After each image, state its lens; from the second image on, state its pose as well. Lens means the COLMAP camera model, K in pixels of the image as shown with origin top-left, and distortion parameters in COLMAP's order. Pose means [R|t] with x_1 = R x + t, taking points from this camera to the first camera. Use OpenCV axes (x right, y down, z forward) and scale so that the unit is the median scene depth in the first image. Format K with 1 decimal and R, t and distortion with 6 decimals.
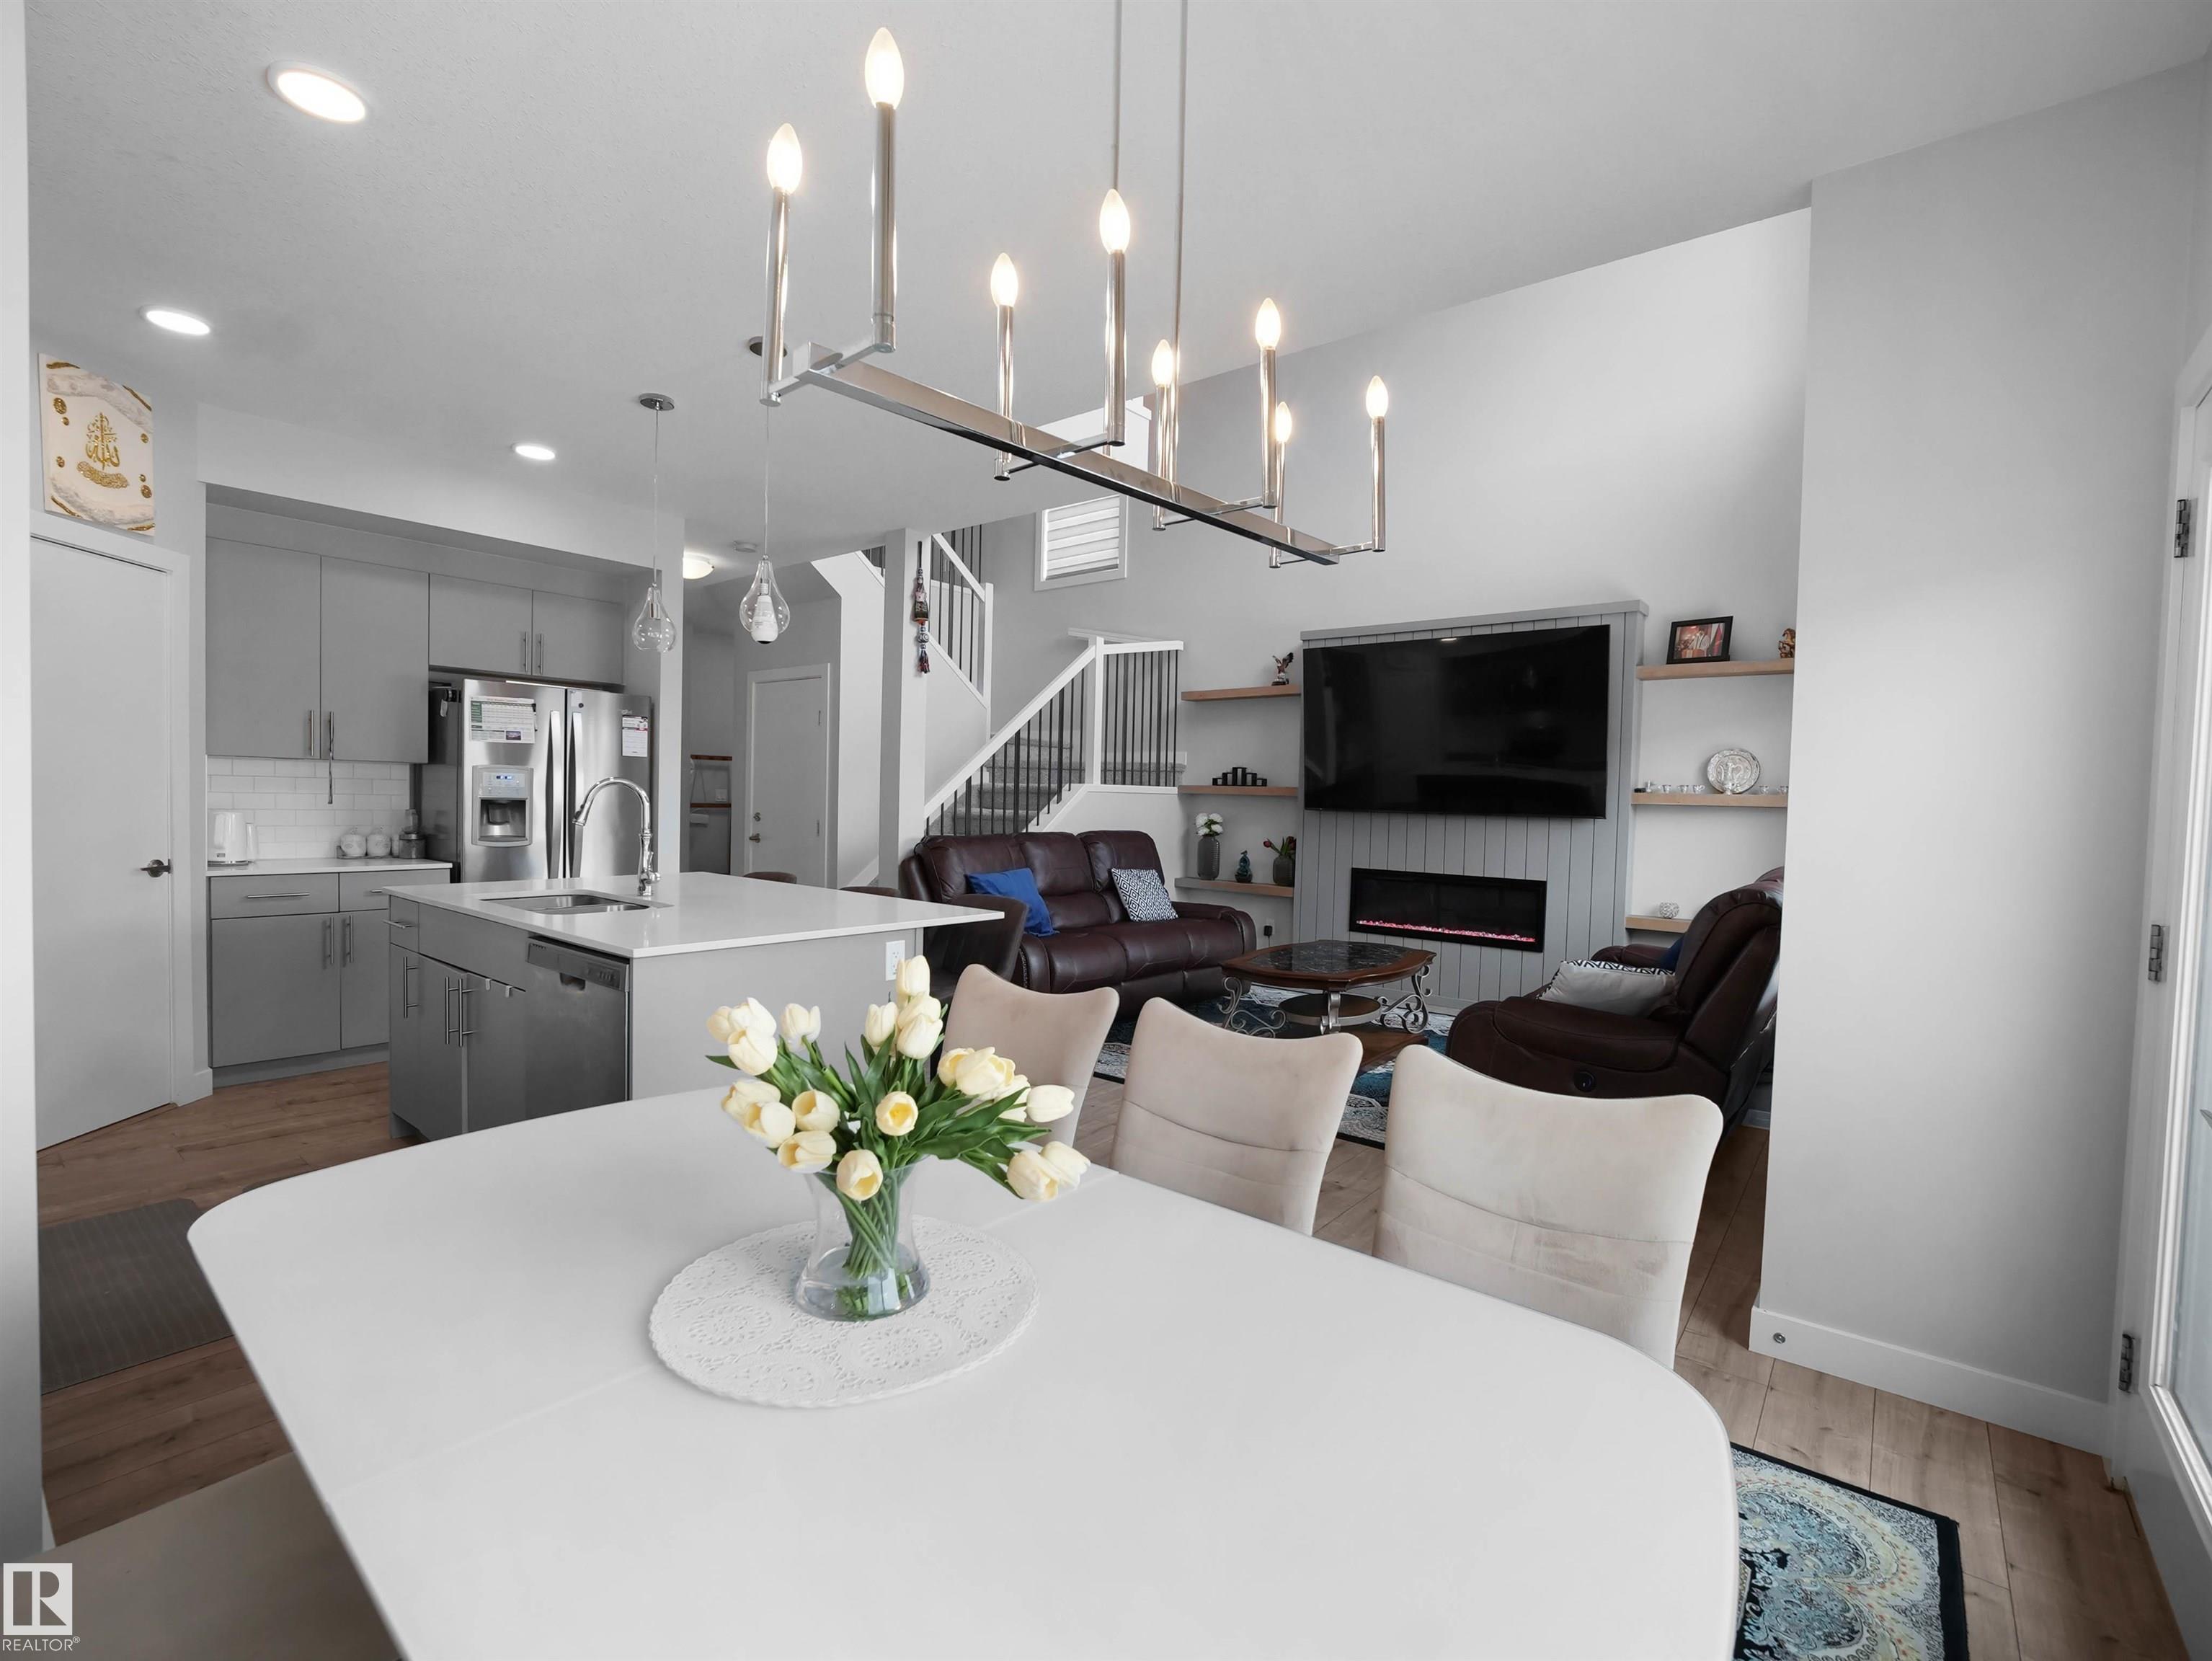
lens RADIAL K [[972.9, 0, 1129.2], [0, 972.9, 831.6], [0, 0, 1]] dist [-0.028794, 0.004984]
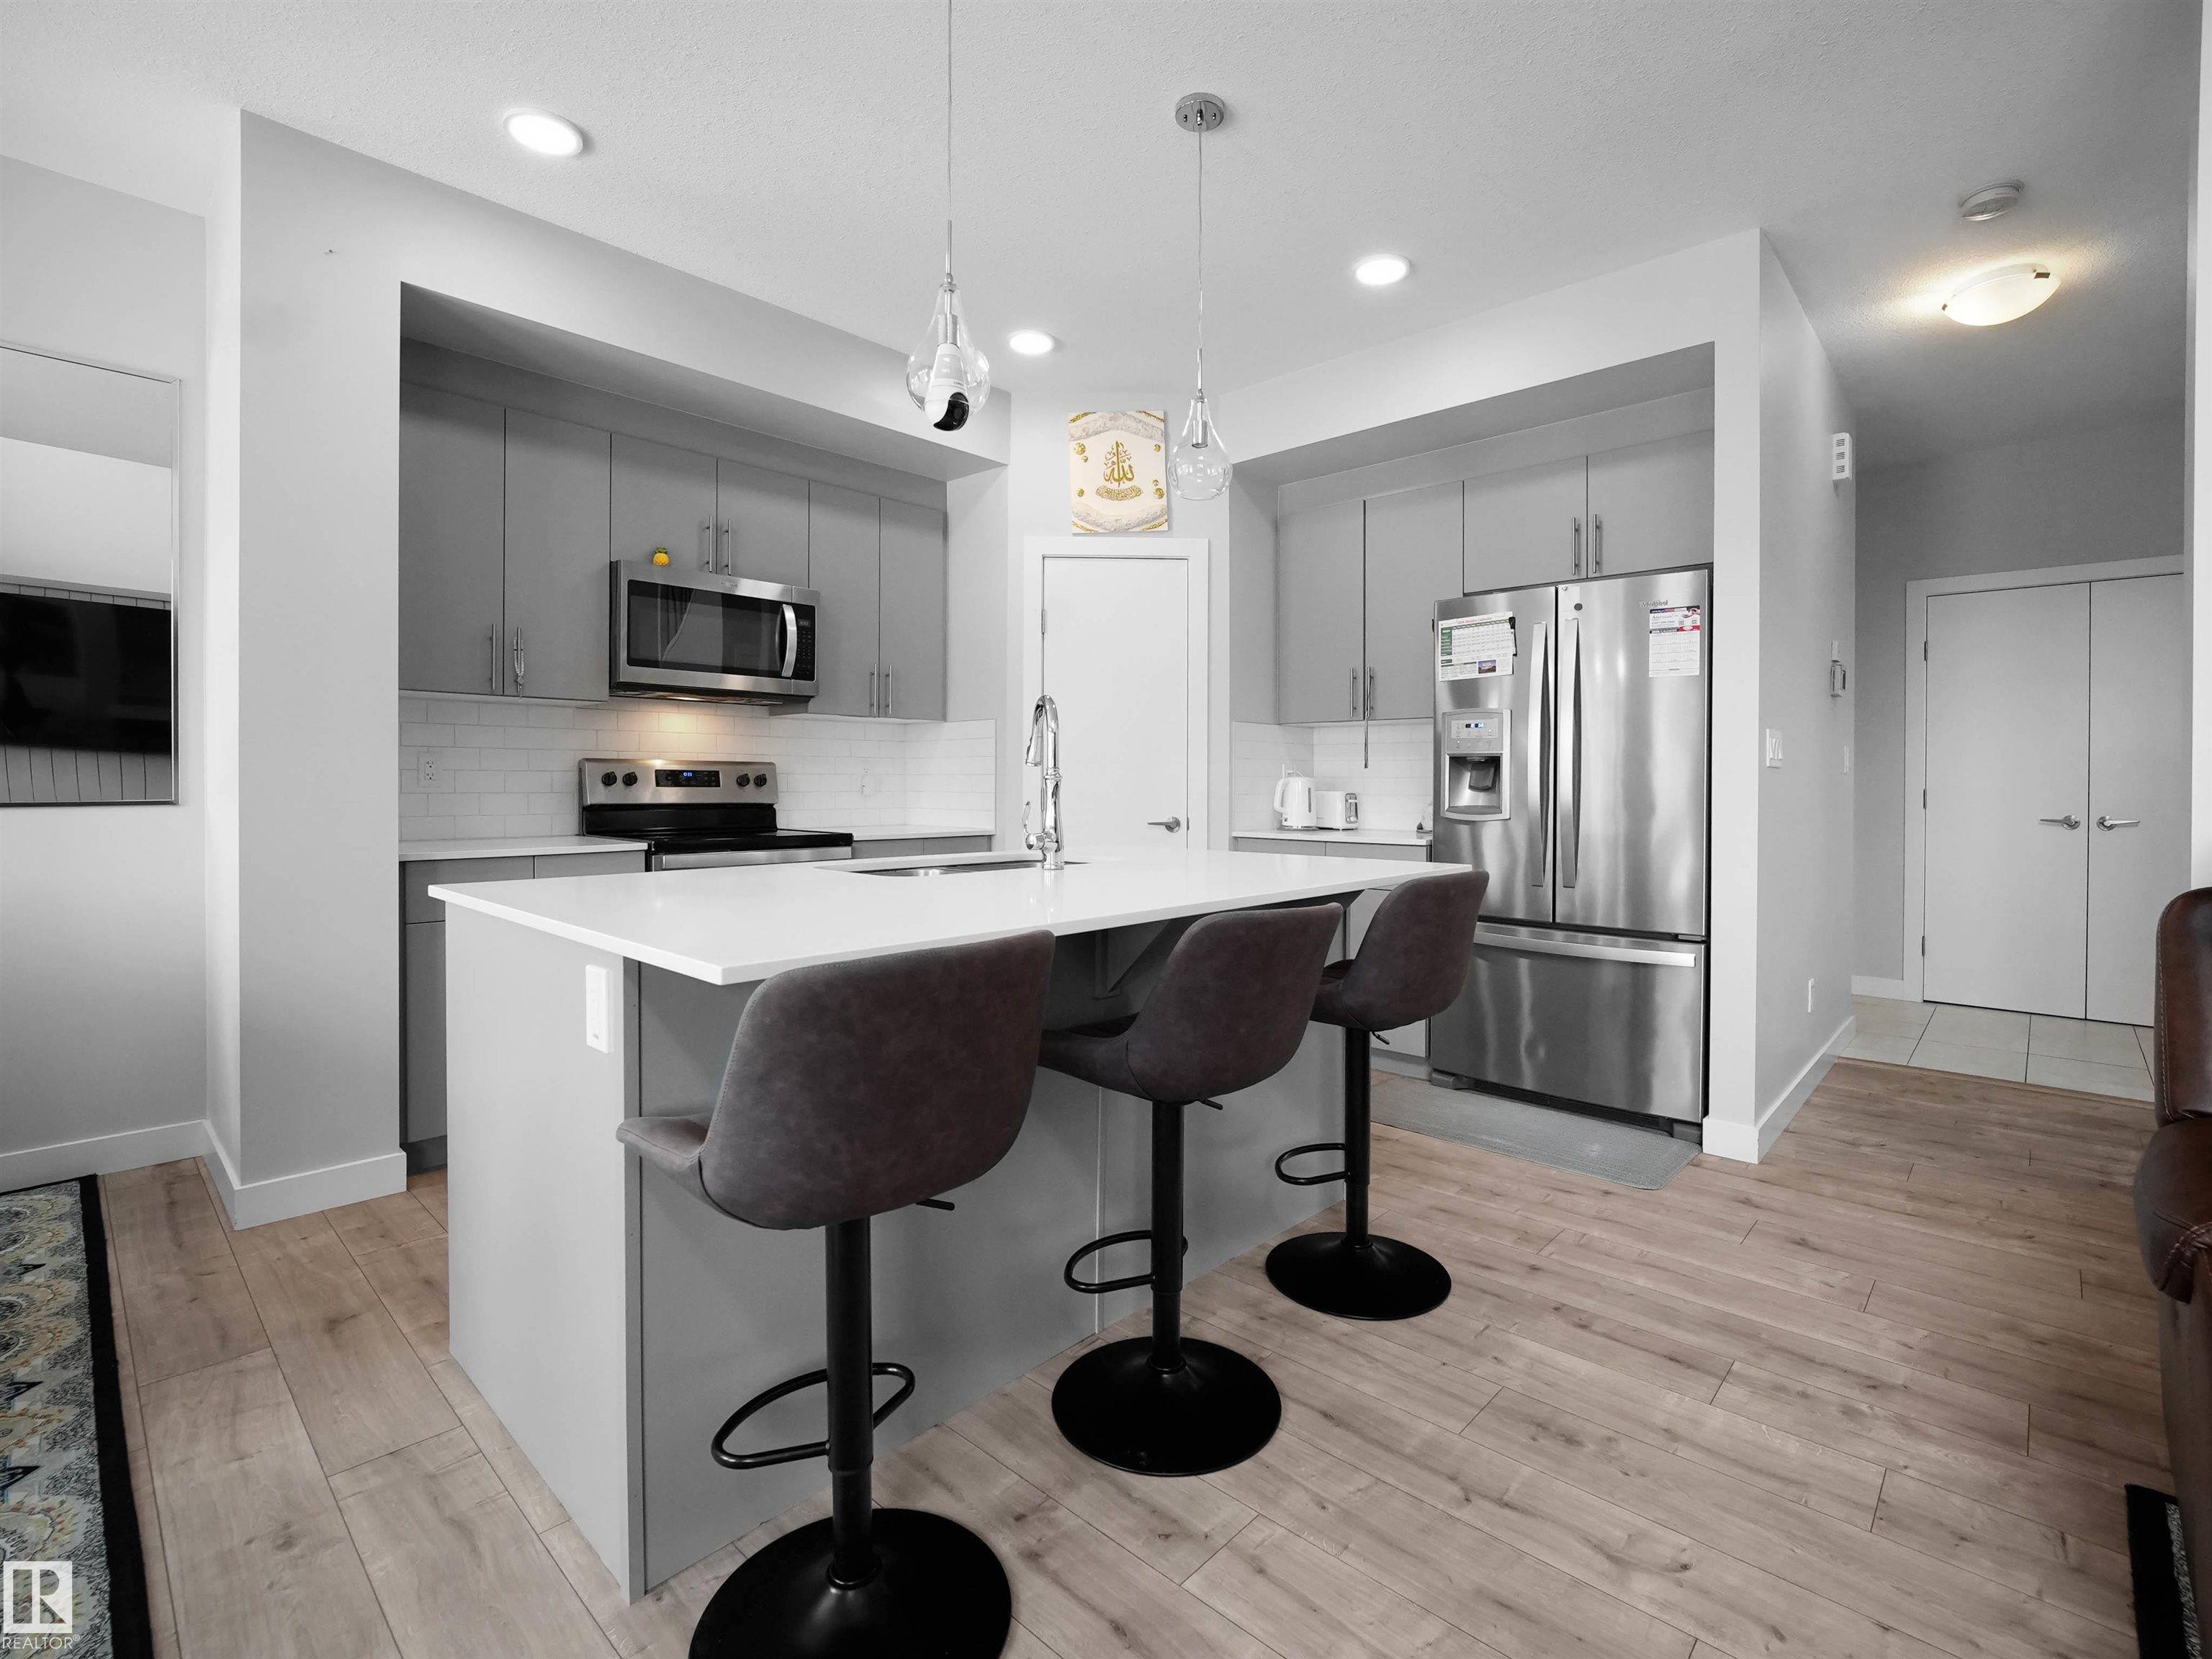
lens RADIAL K [[1019.3, 0, 1117.0], [0, 1019.3, 788.3], [0, 0, 1]] dist [-0.015948, 0.000698]
pose [[-0.079718, -0.017395, -0.996666, 0.118061], [-0.039385, 0.999122, -0.014287, 0.010924], [0.996039, 0.038114, -0.080333, 0.666613]]
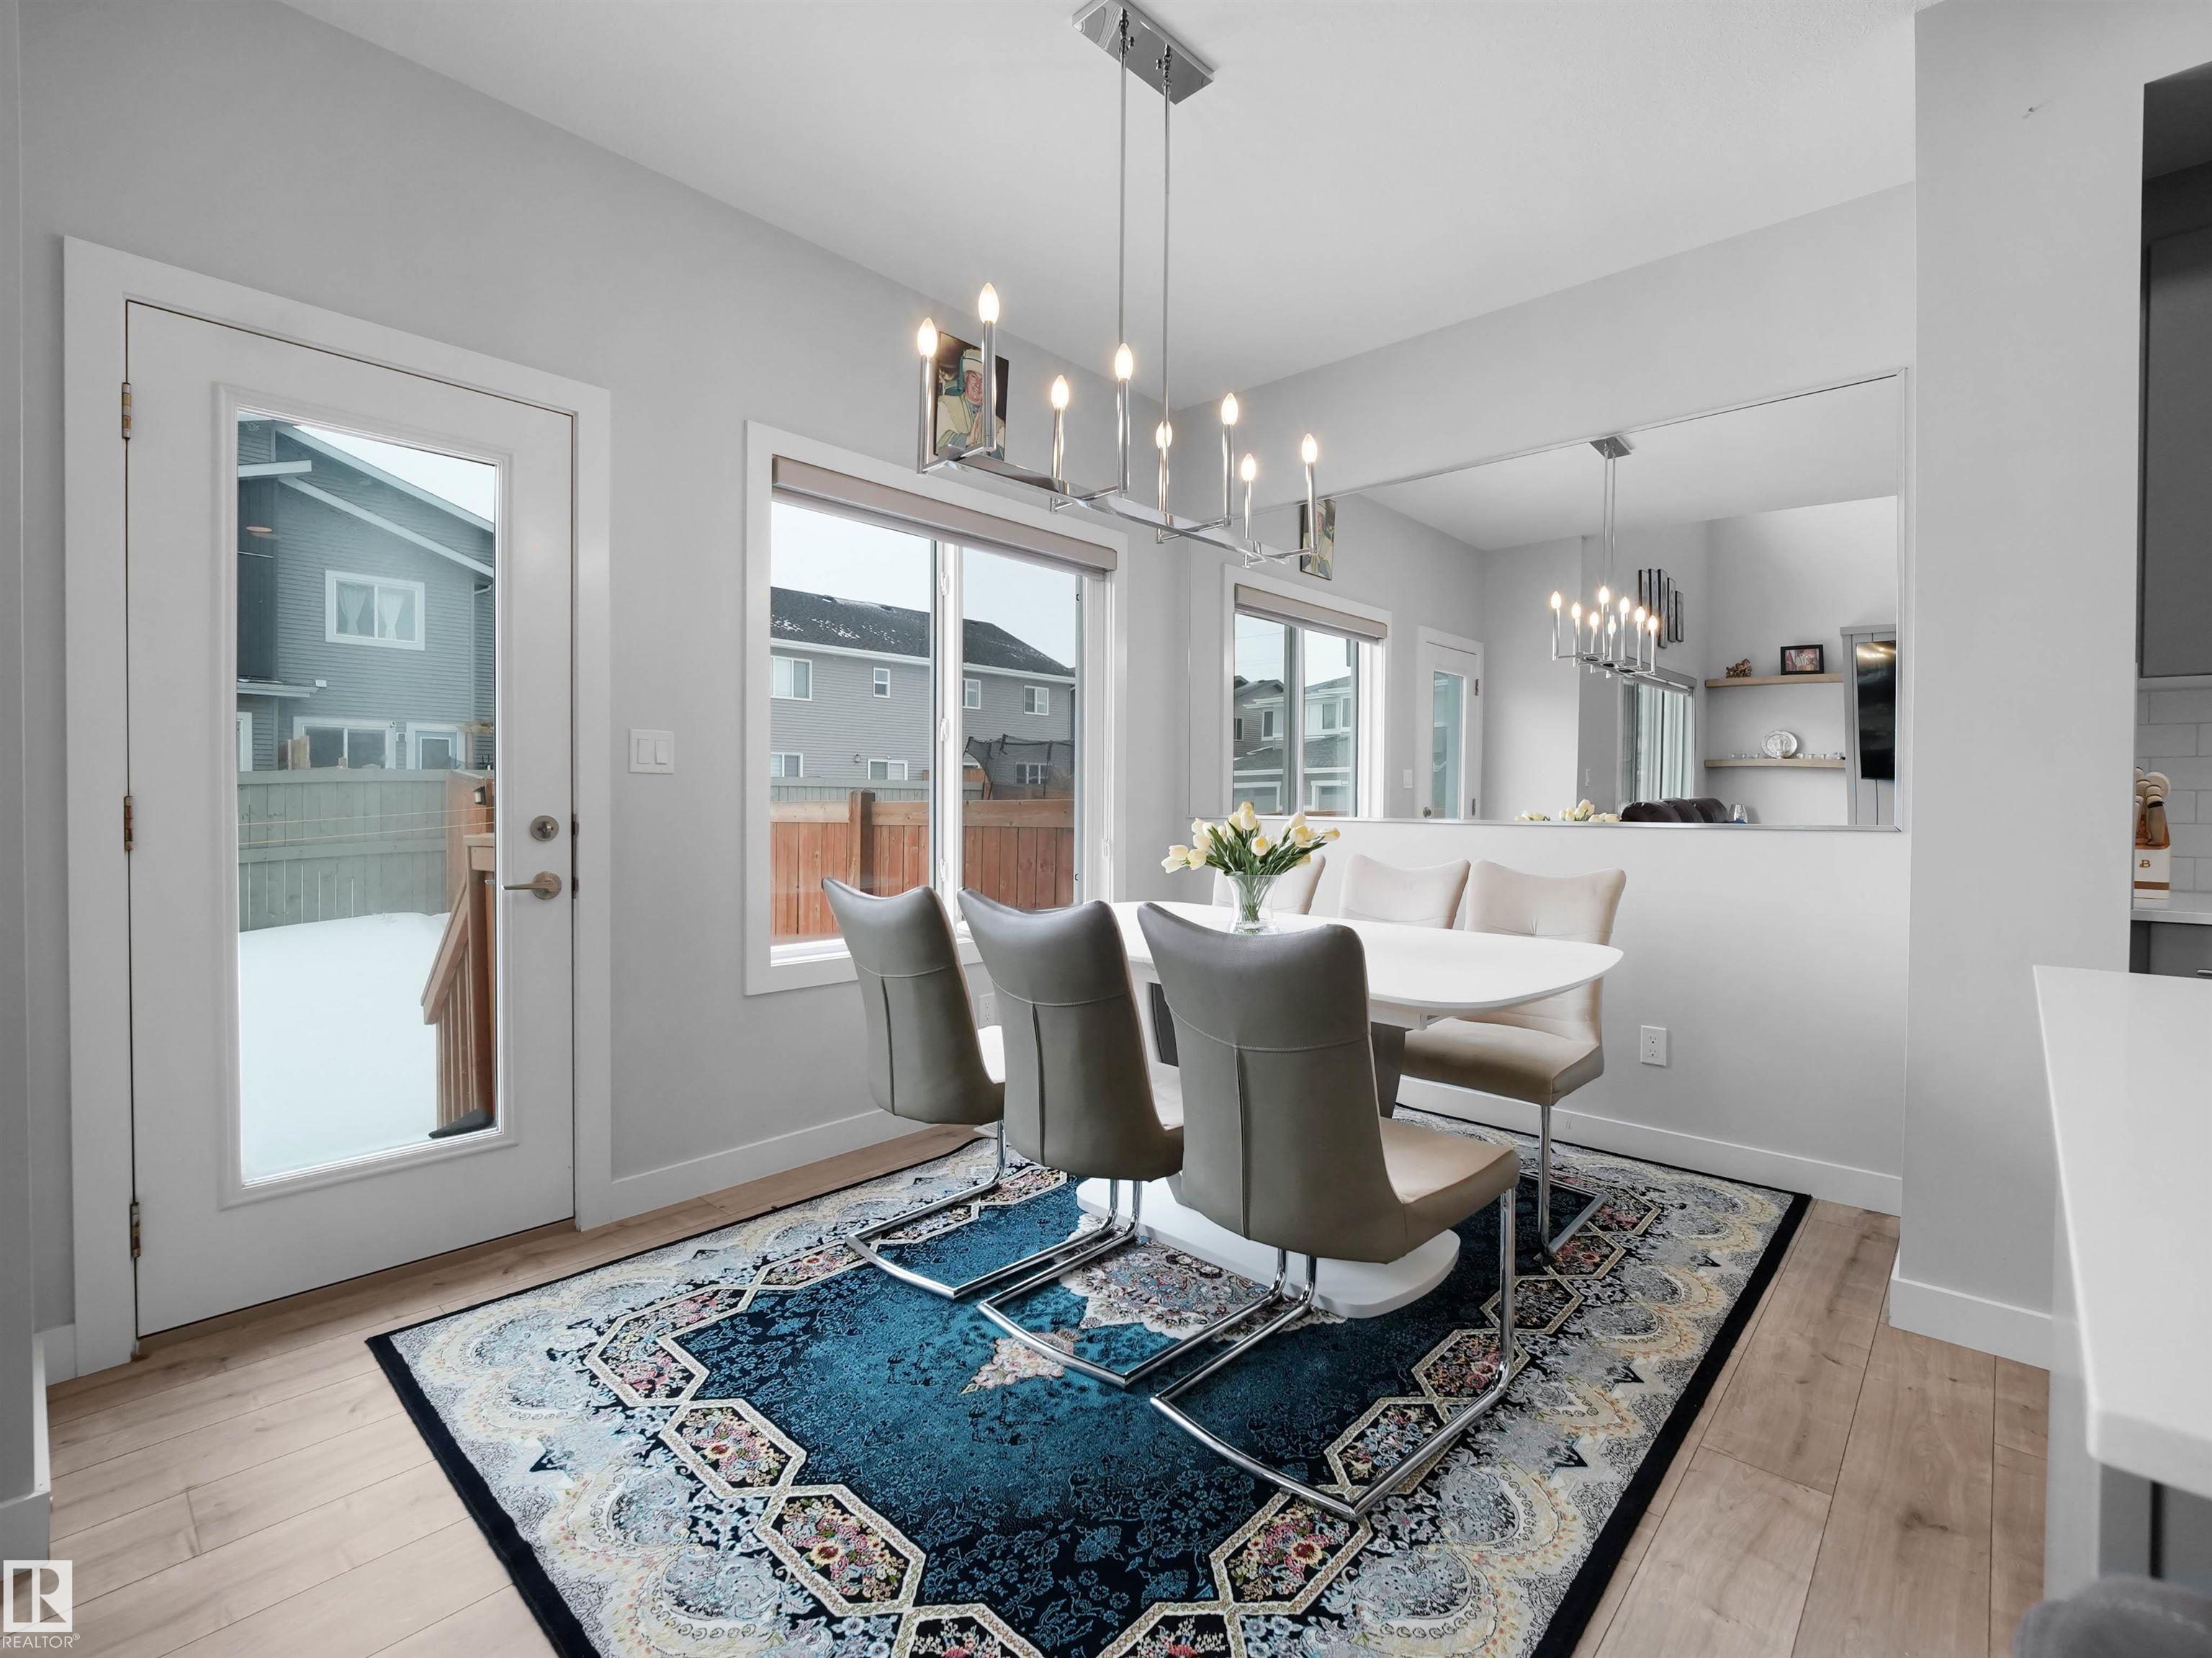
lens RADIAL K [[1000.0, 0, 1117.7], [0, 1000.0, 825.6], [0, 0, 1]] dist [-0.019591, 0.000999]
pose [[-0.997385, -0.030387, 0.065568, -0.020510], [-0.026491, 0.997877, 0.059495, 0.011176], [-0.067237, 0.057602, -0.996073, 0.631981]]
